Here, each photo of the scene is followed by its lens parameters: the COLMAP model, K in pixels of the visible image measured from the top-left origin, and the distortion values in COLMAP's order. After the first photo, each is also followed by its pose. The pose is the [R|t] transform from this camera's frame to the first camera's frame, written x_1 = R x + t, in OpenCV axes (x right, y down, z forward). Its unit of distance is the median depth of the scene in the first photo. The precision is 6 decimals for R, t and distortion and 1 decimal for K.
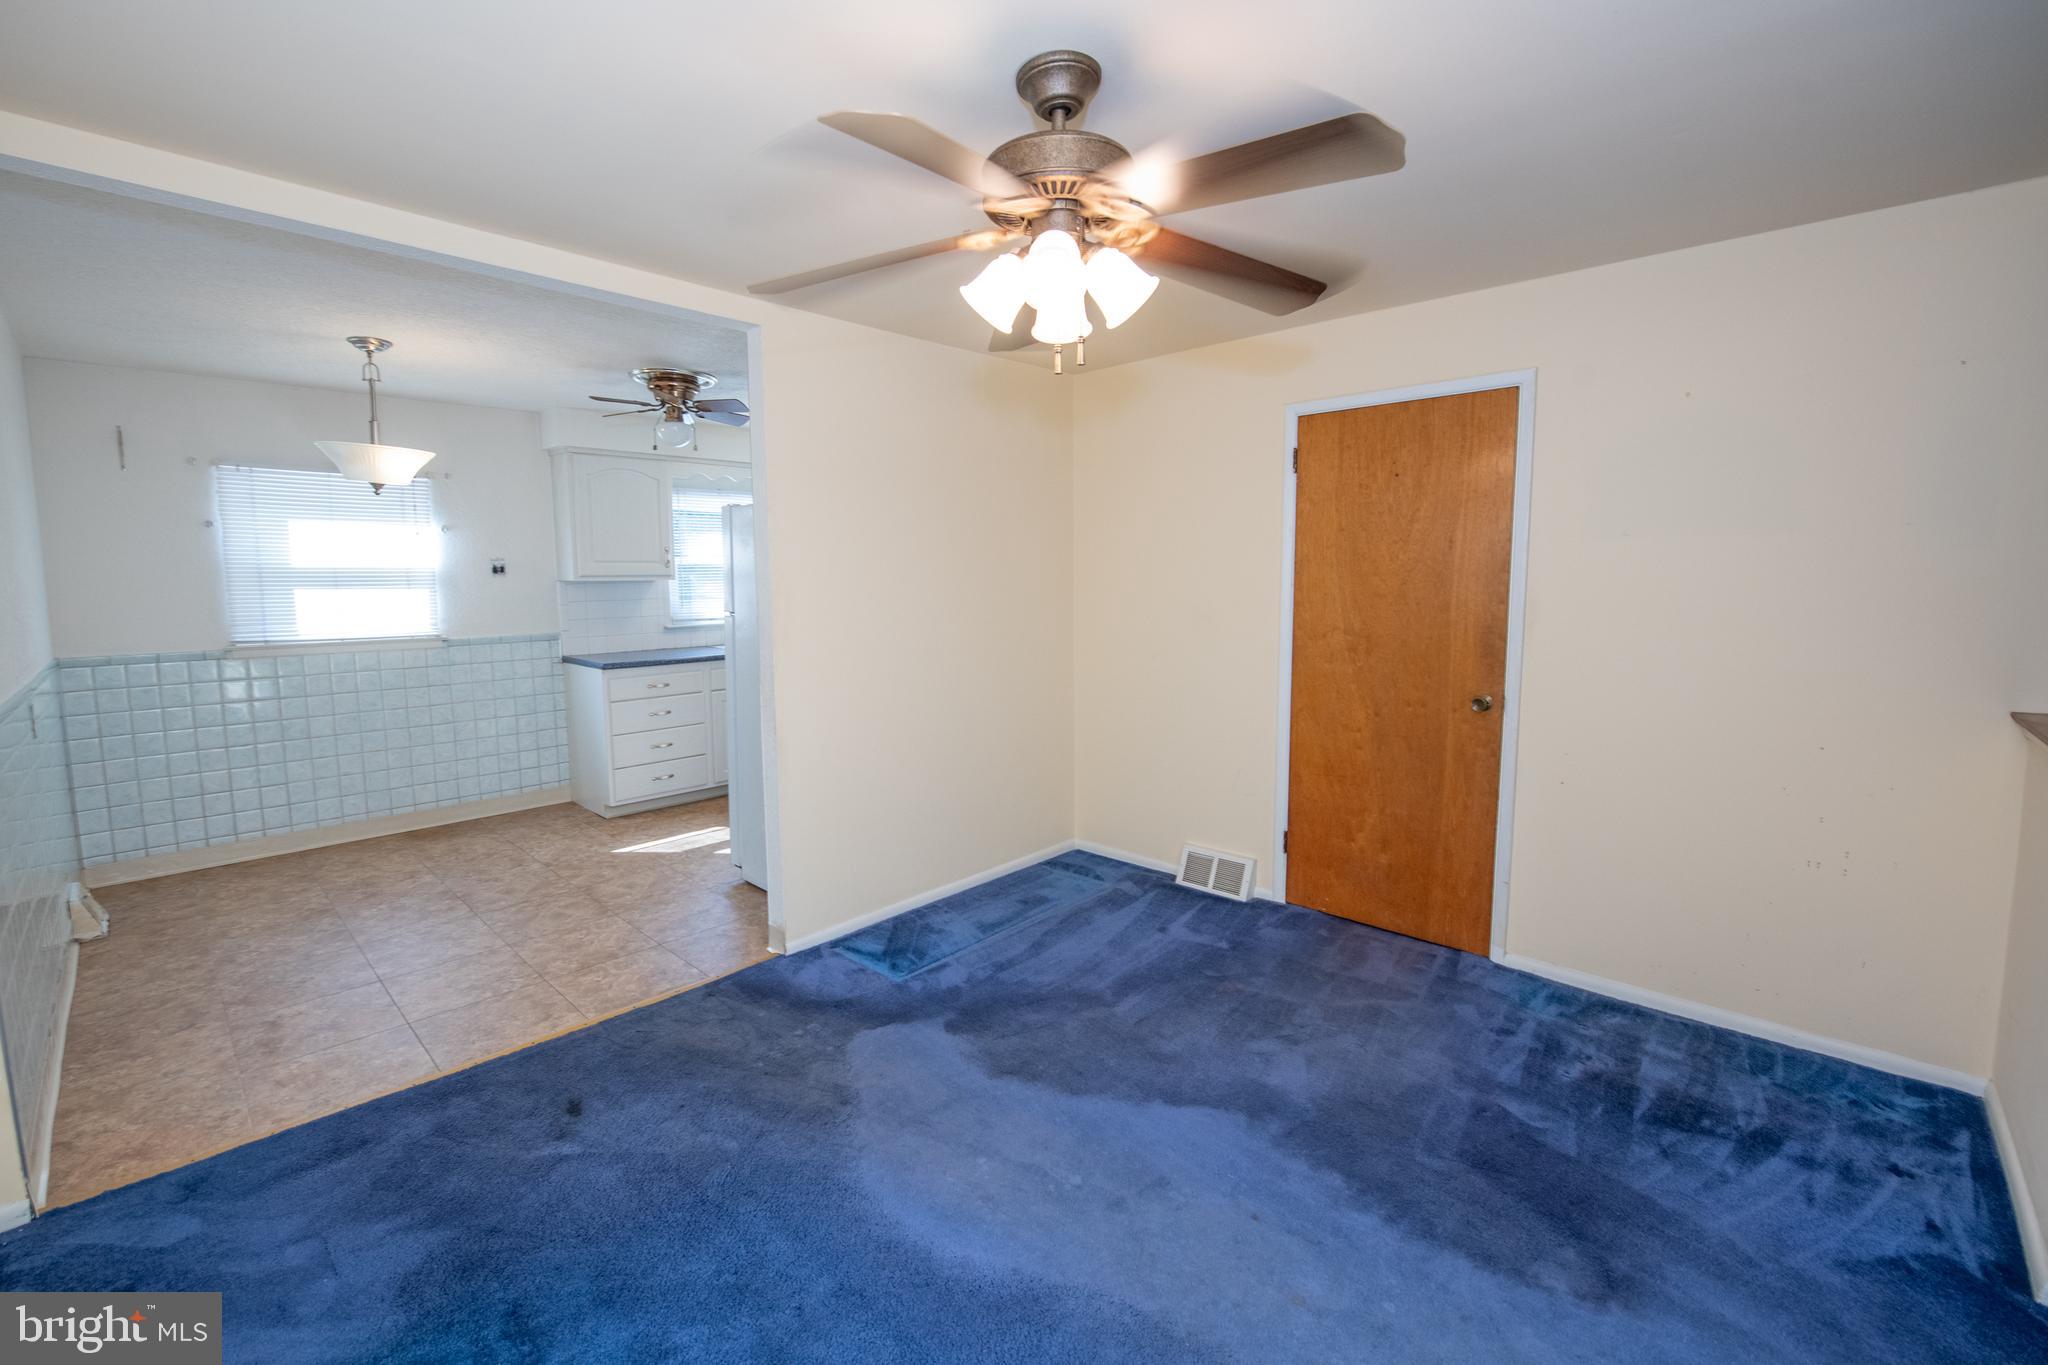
lens RADIAL K [[857.3, 0, 1007.2], [0, 857.3, 656.6], [0, 0, 1]] dist [-0.015482, -0.000901]
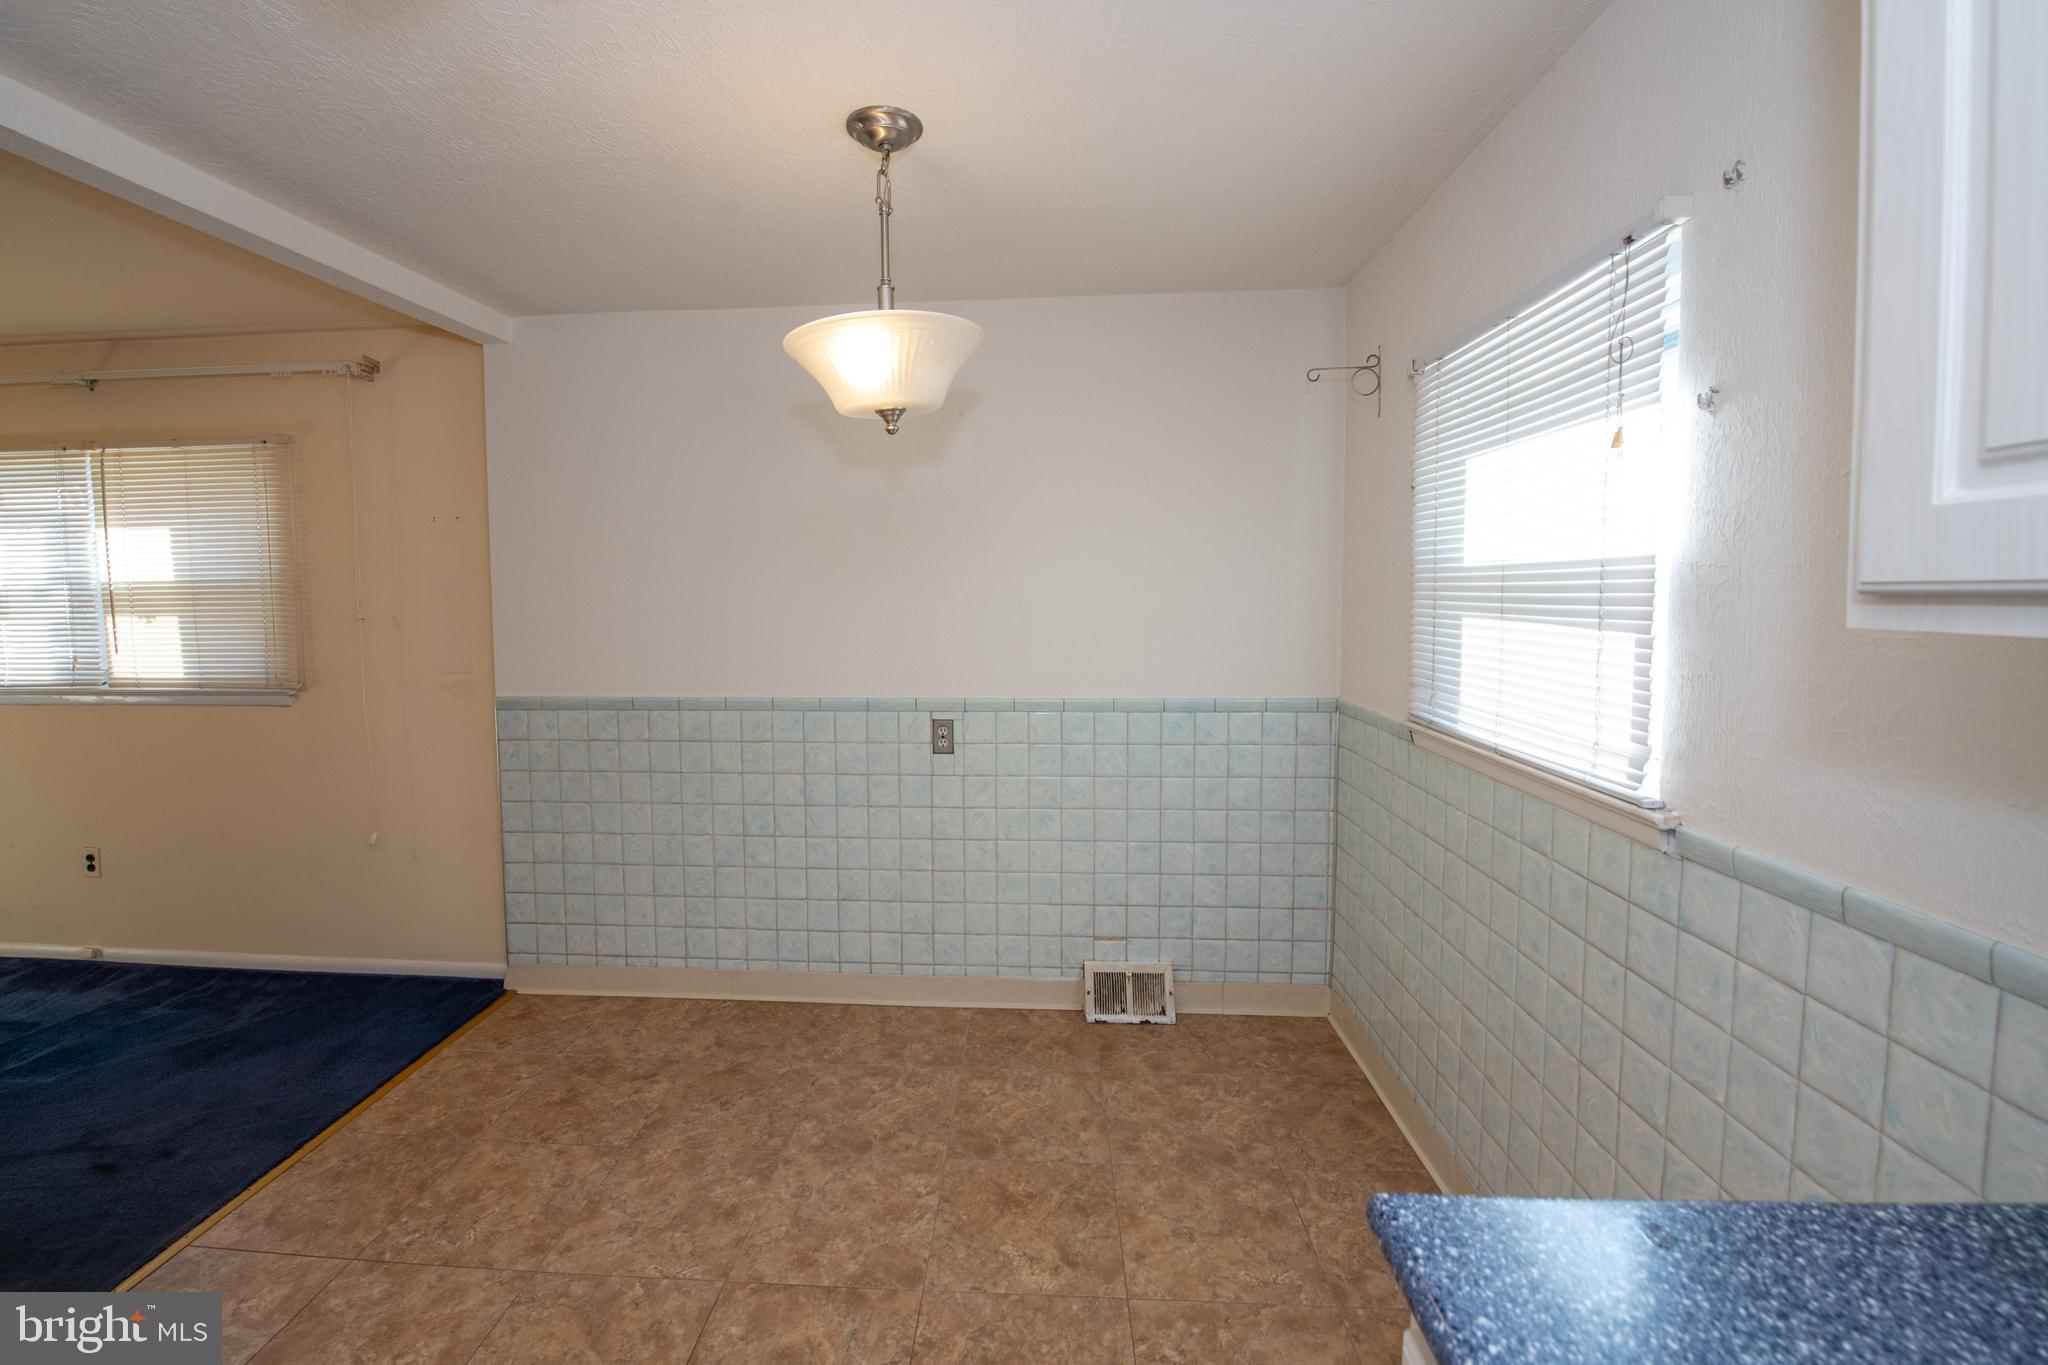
lens RADIAL K [[857.3, 0, 1007.2], [0, 857.3, 656.6], [0, 0, 1]] dist [-0.015482, -0.000901]
pose [[-0.767138, 0.054399, -0.639172, -0.334582], [-0.051025, 0.988066, 0.145334, -0.098995], [0.639450, 0.144105, -0.755207, 1.049922]]
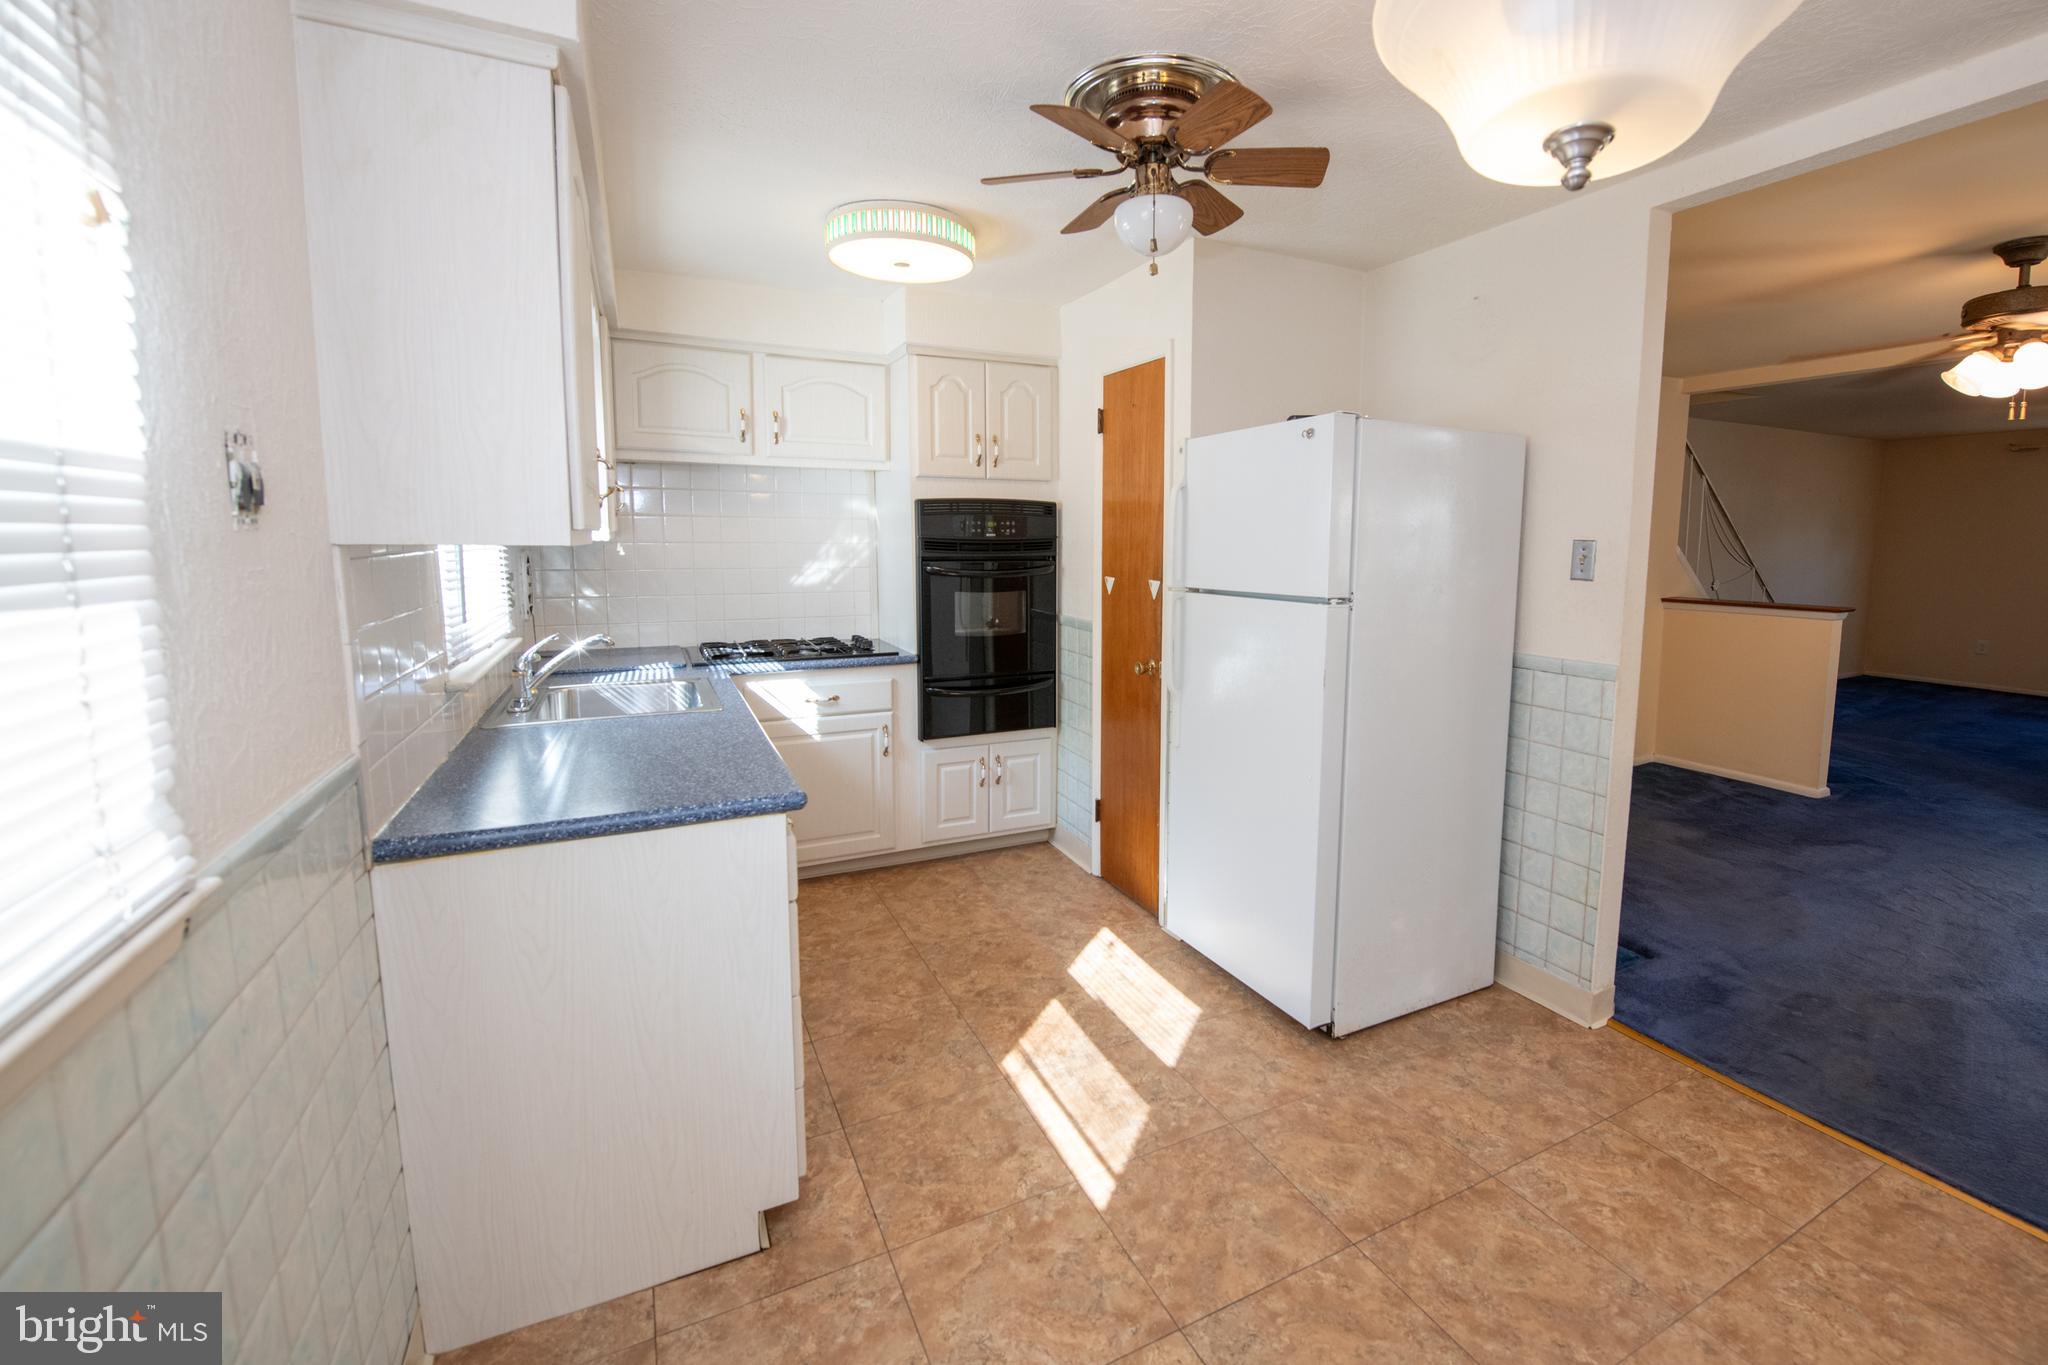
lens RADIAL K [[870.1, 0, 1107.6], [0, 870.1, 634.8], [0, 0, 1]] dist [-0.017247, -0.000649]
pose [[0.310665, -0.093613, 0.945898, -0.748257], [0.080583, 0.994150, 0.071922, -0.068318], [-0.947097, 0.053879, 0.316392, 0.769402]]
